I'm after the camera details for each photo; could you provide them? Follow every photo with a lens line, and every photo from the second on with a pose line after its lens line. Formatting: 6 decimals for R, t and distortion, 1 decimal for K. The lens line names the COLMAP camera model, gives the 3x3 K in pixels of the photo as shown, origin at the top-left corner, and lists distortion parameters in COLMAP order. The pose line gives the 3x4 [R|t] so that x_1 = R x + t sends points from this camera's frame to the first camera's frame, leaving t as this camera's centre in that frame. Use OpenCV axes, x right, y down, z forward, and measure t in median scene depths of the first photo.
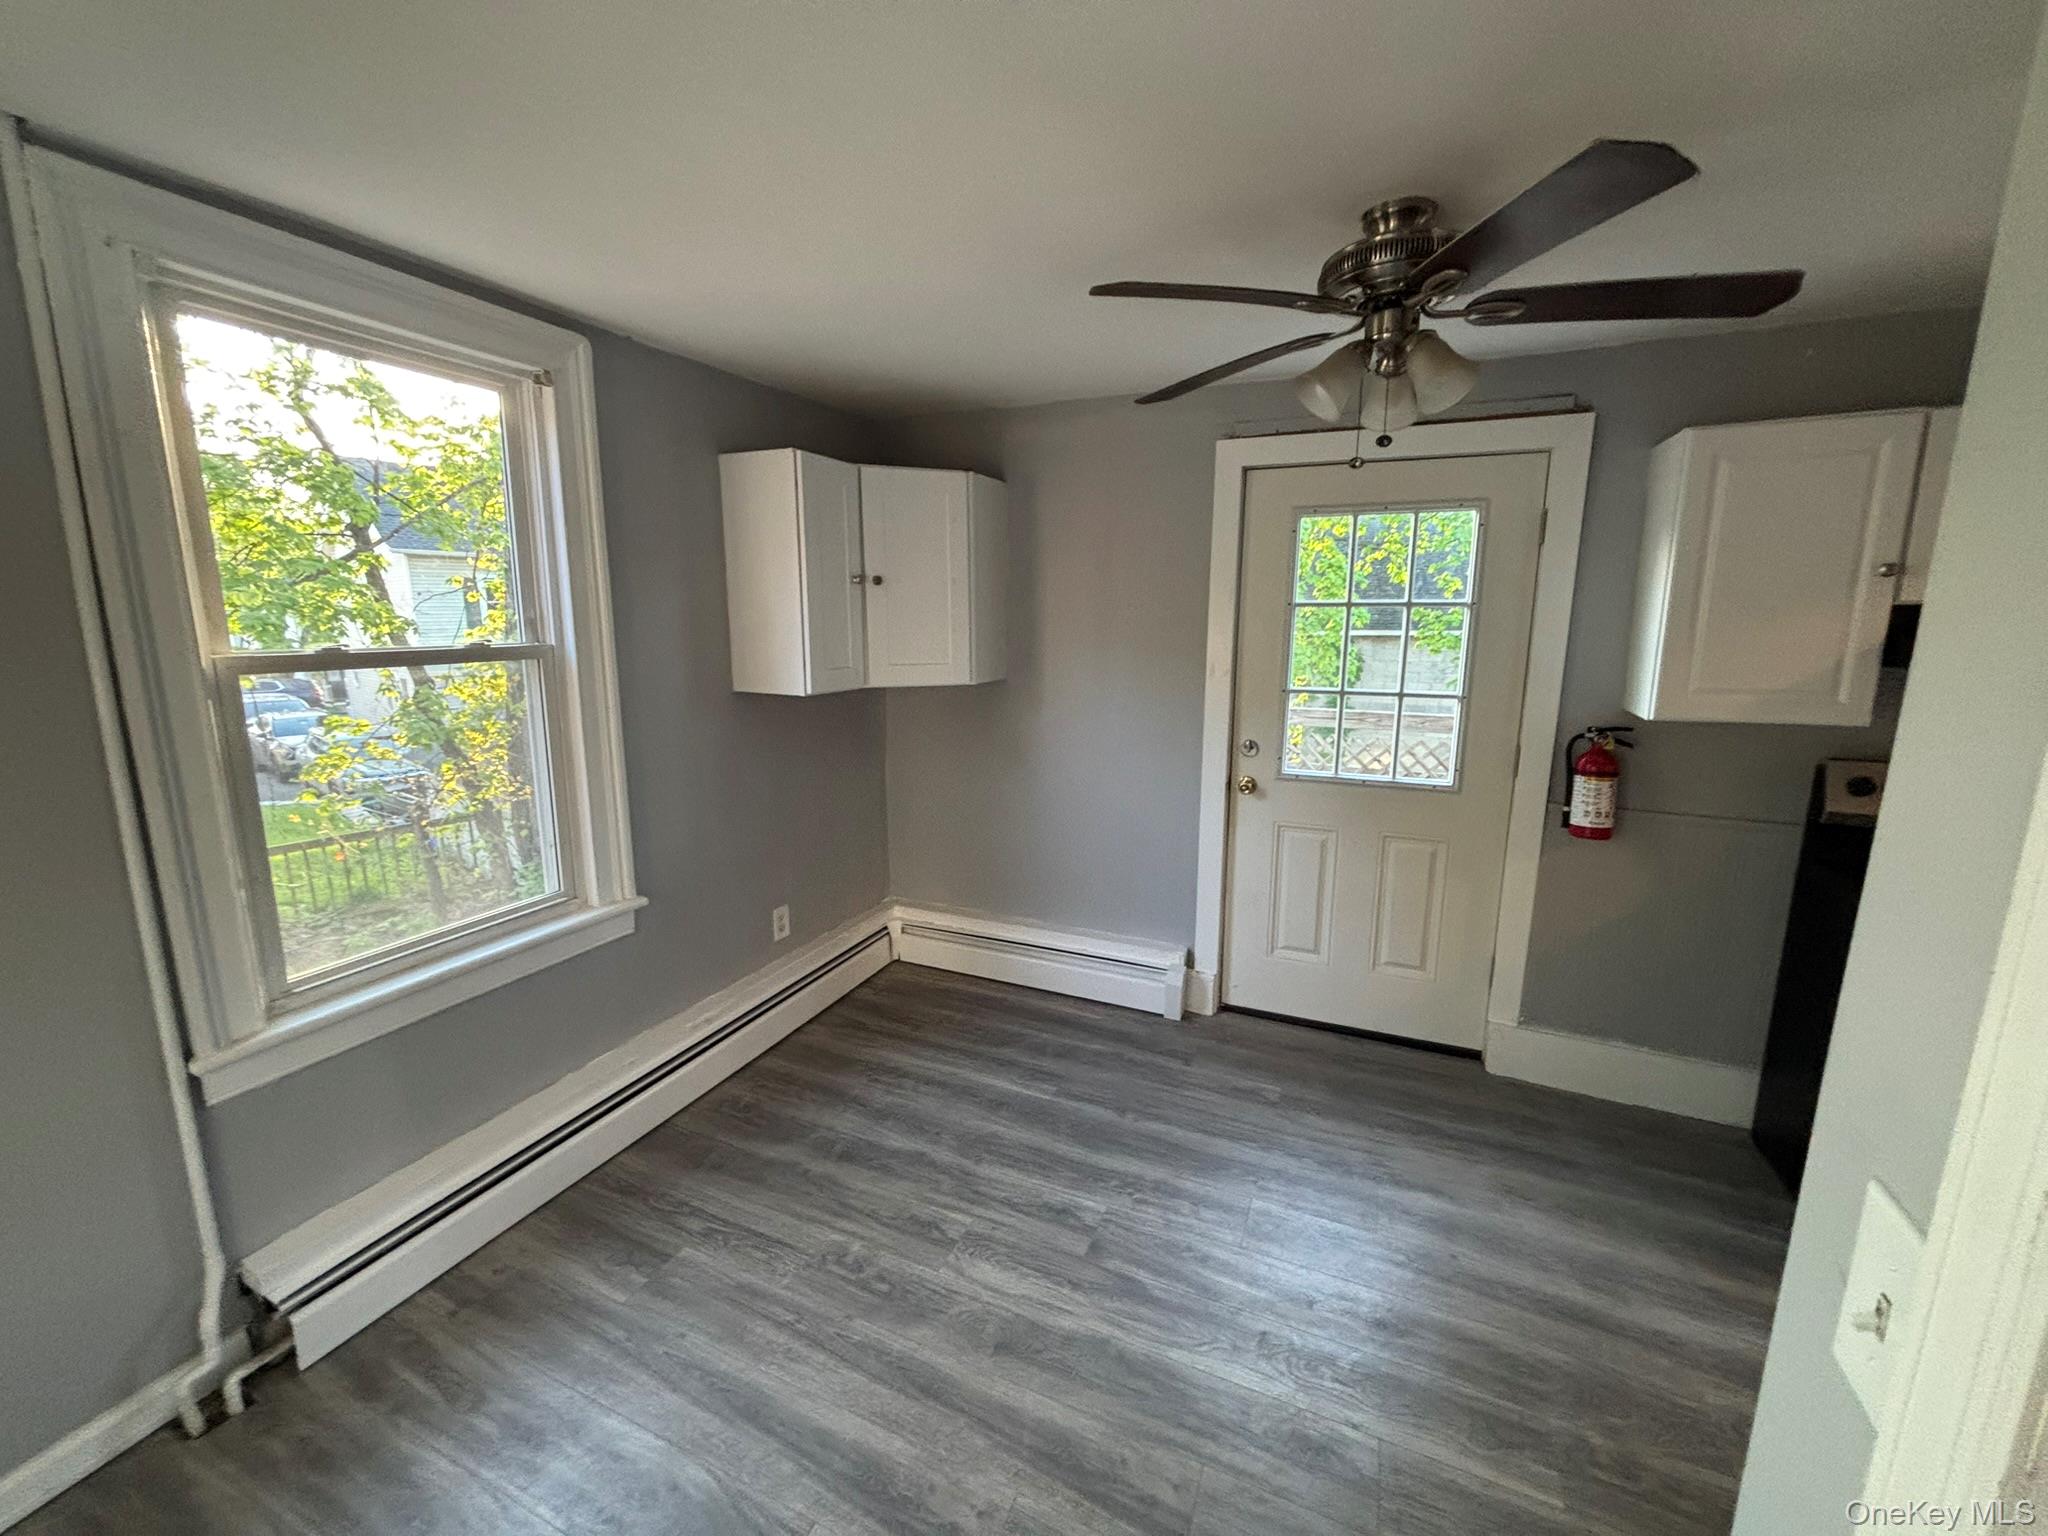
lens RADIAL K [[828.4, 0, 1024.3], [0, 828.4, 764.3], [0, 0, 1]] dist [0.008905, -0.000705]
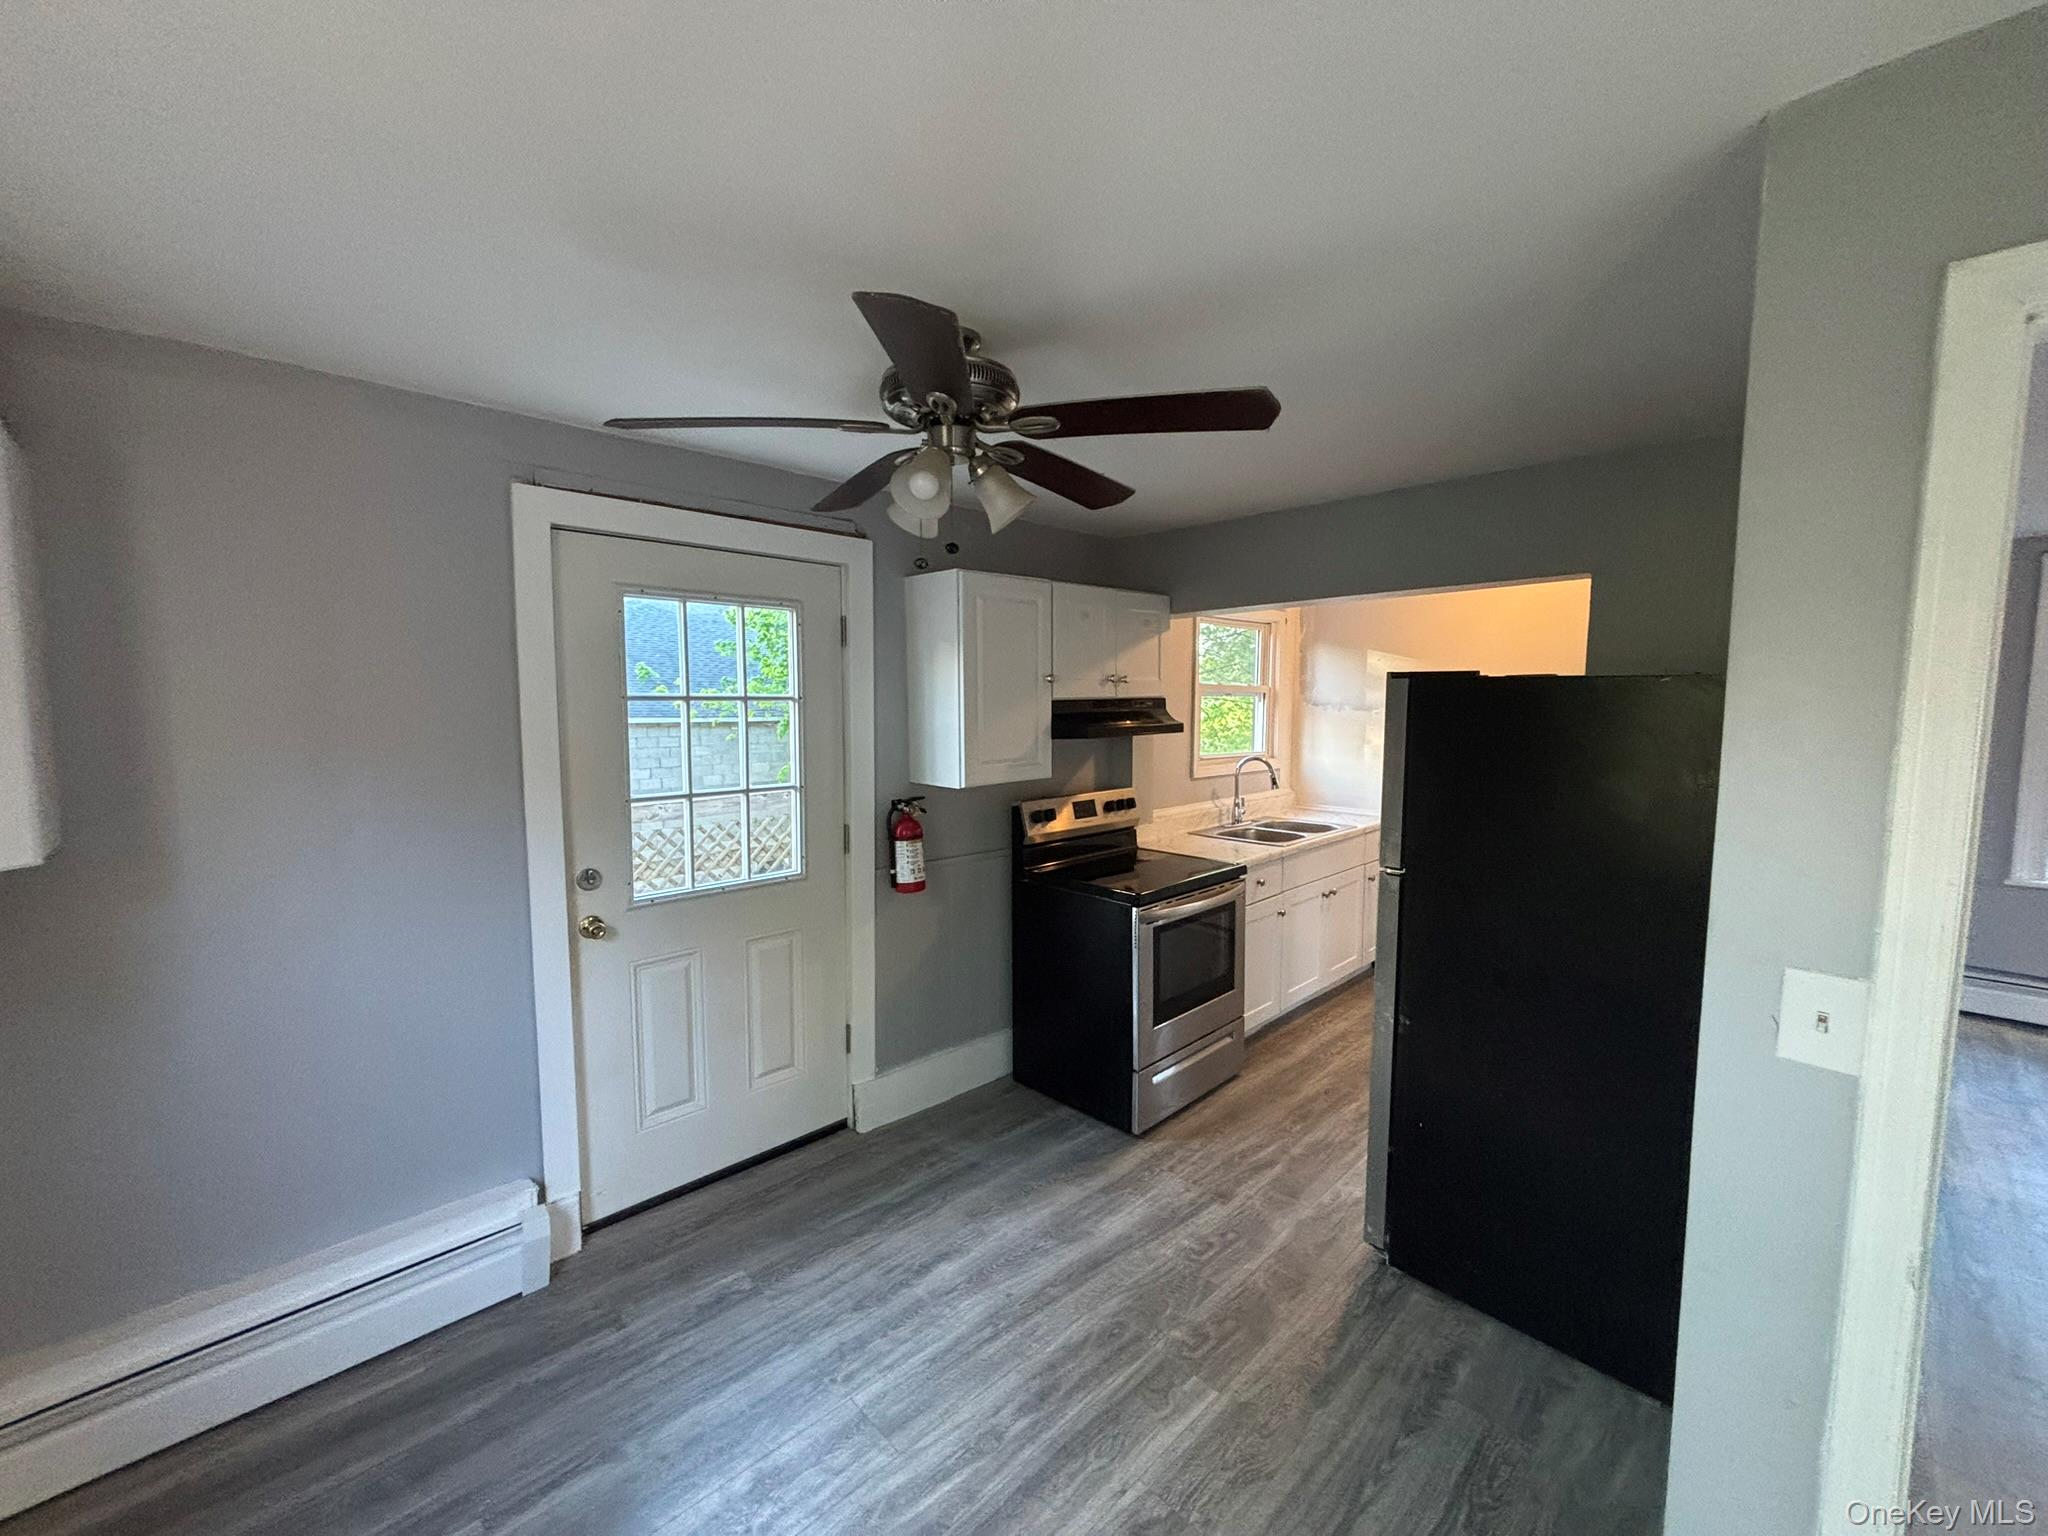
lens RADIAL K [[828.4, 0, 1019.8], [0, 828.4, 766.7], [0, 0, 1]] dist [0.008905, -0.000705]
pose [[0.389912, -0.079341, 0.917428, -0.303365], [0.174860, 0.984534, 0.010829, -0.066821], [-0.904098, 0.156199, 0.397755, 0.333241]]
